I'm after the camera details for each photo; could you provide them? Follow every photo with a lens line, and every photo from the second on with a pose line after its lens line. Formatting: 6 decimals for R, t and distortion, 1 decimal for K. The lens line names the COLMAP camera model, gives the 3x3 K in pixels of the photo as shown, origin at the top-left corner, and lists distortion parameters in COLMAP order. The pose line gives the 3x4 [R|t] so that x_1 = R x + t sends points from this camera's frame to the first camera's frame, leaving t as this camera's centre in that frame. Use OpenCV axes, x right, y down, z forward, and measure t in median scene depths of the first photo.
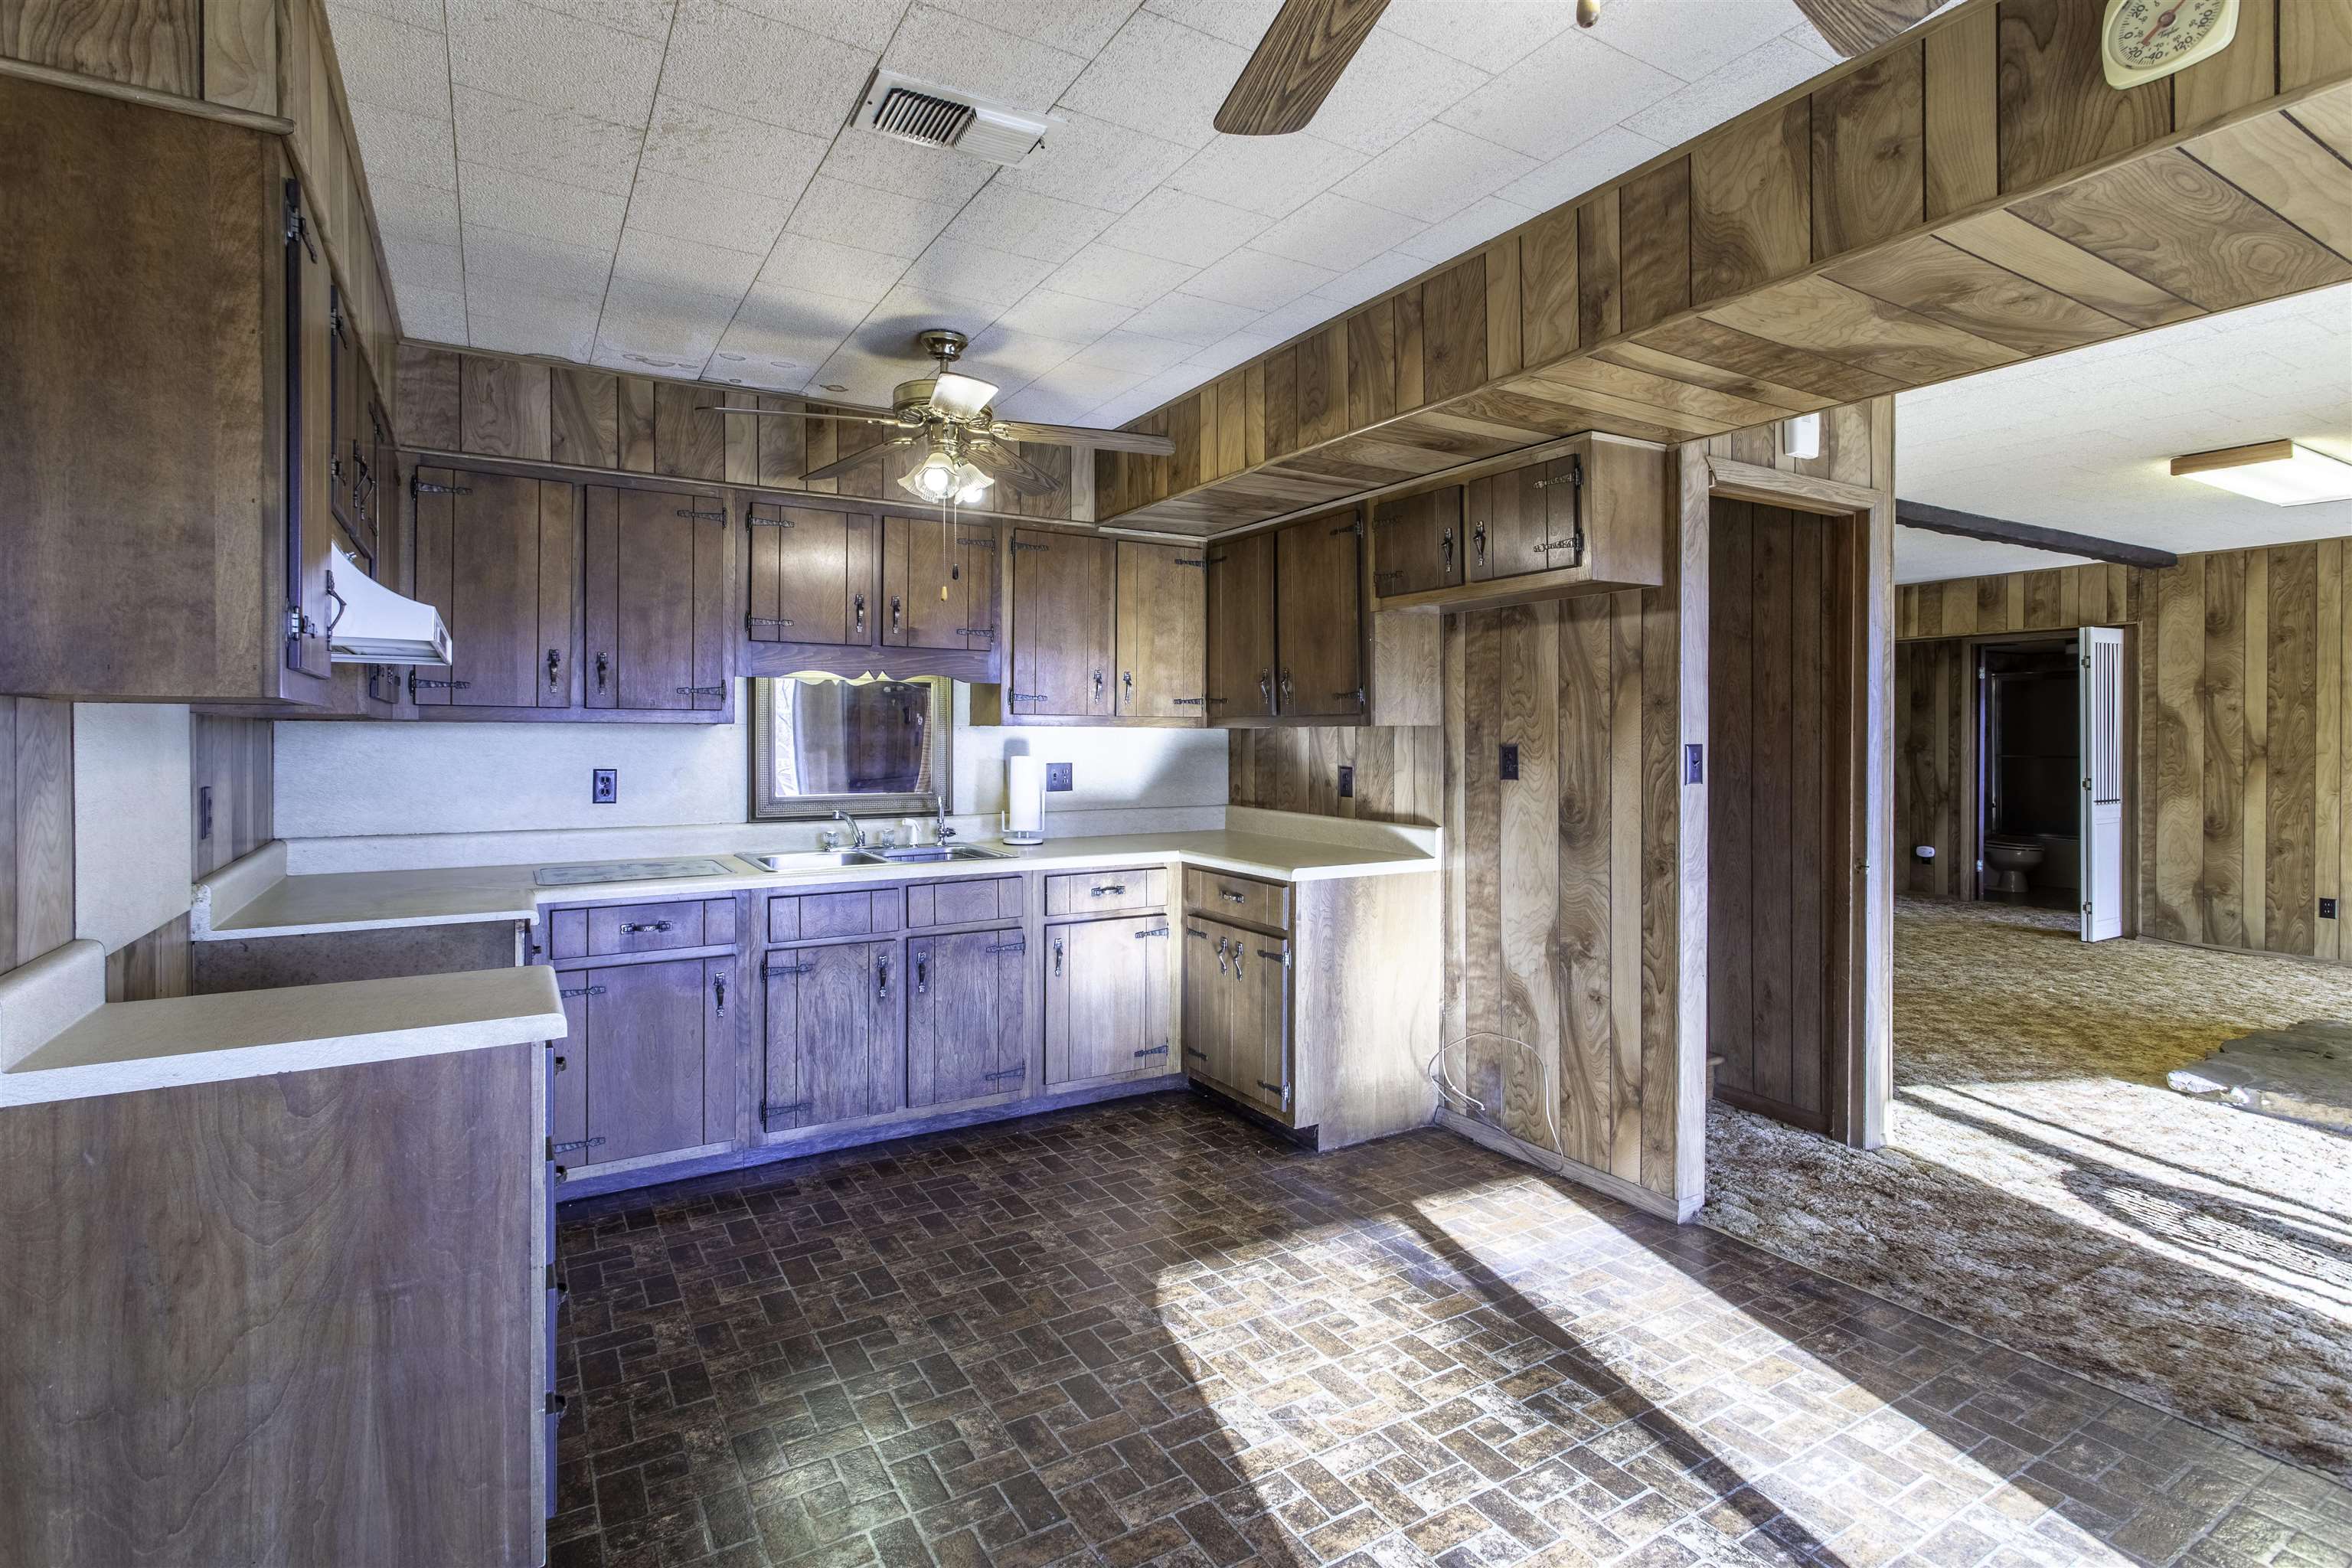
lens RADIAL K [[1119.0, 0, 1152.5], [0, 1119.0, 745.1], [0, 0, 1]] dist [0.002114, 0.002483]
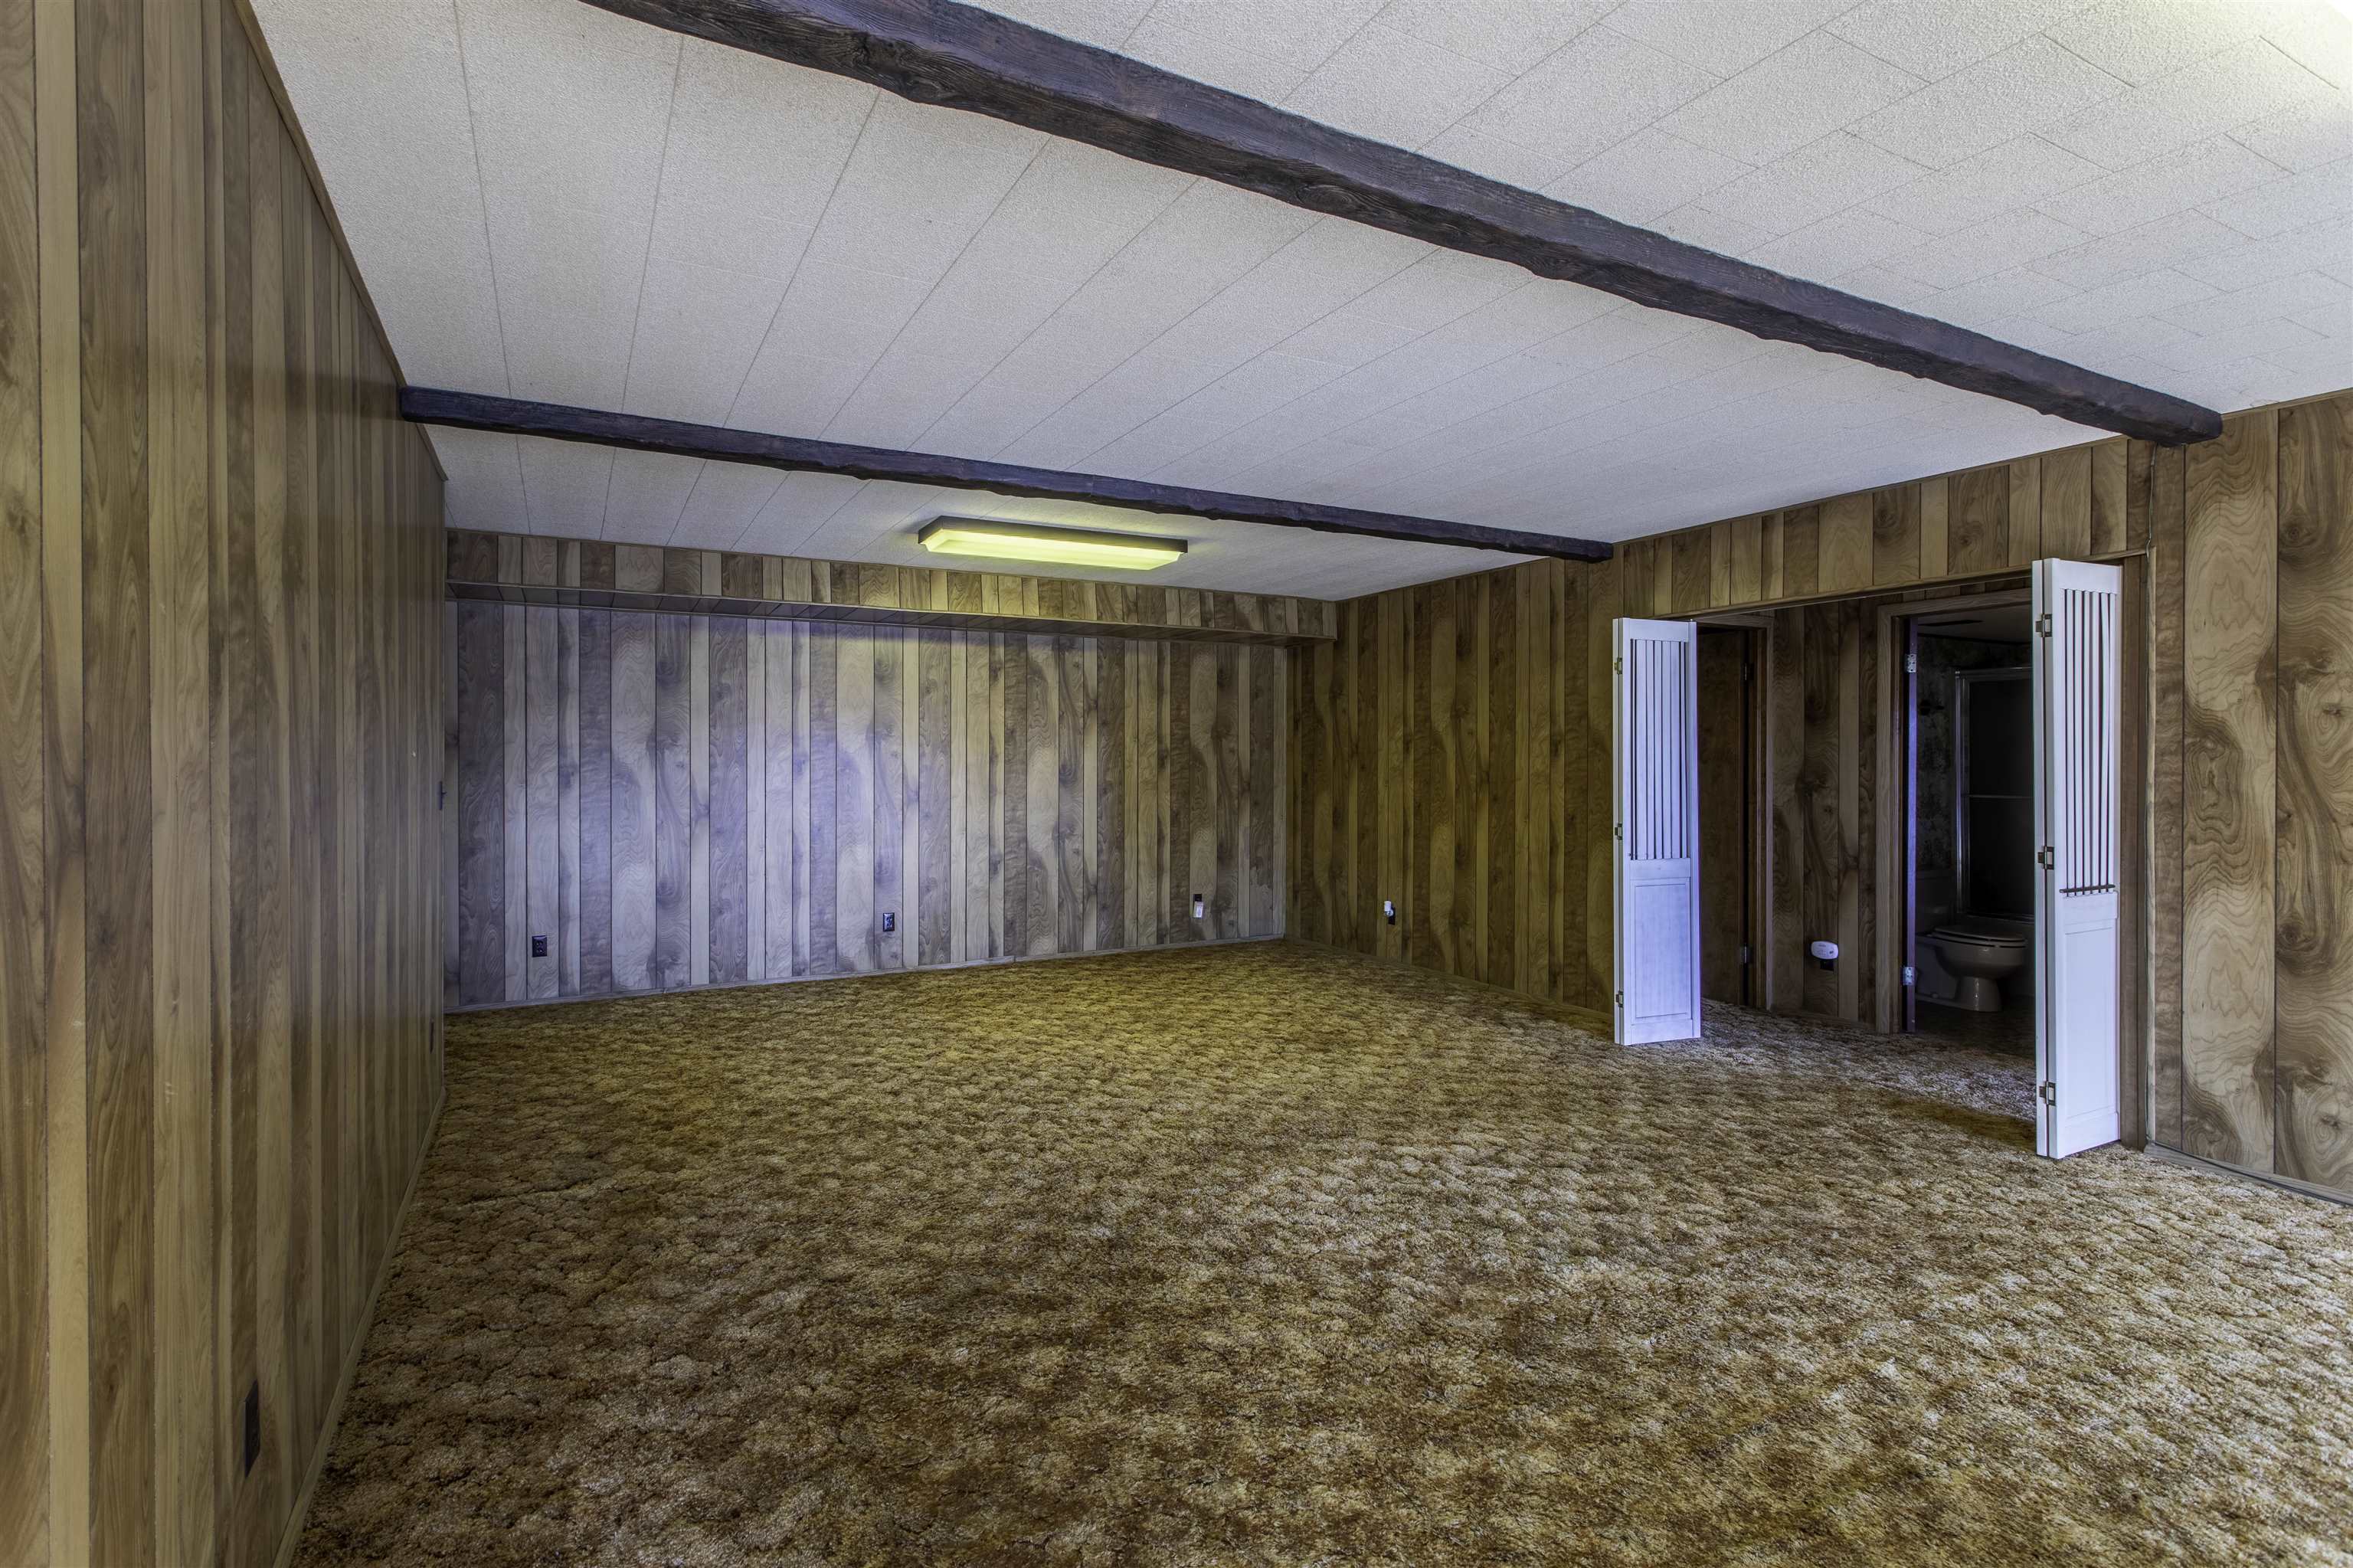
lens RADIAL K [[1119.5, 0, 1168.7], [0, 1119.5, 769.5], [0, 0, 1]] dist [0.002114, 0.002483]
pose [[0.999318, 0.001428, -0.036886, 0.473782], [-0.001541, 0.999994, -0.003039, -0.004595], [0.036881, 0.003094, 0.999315, 0.493310]]
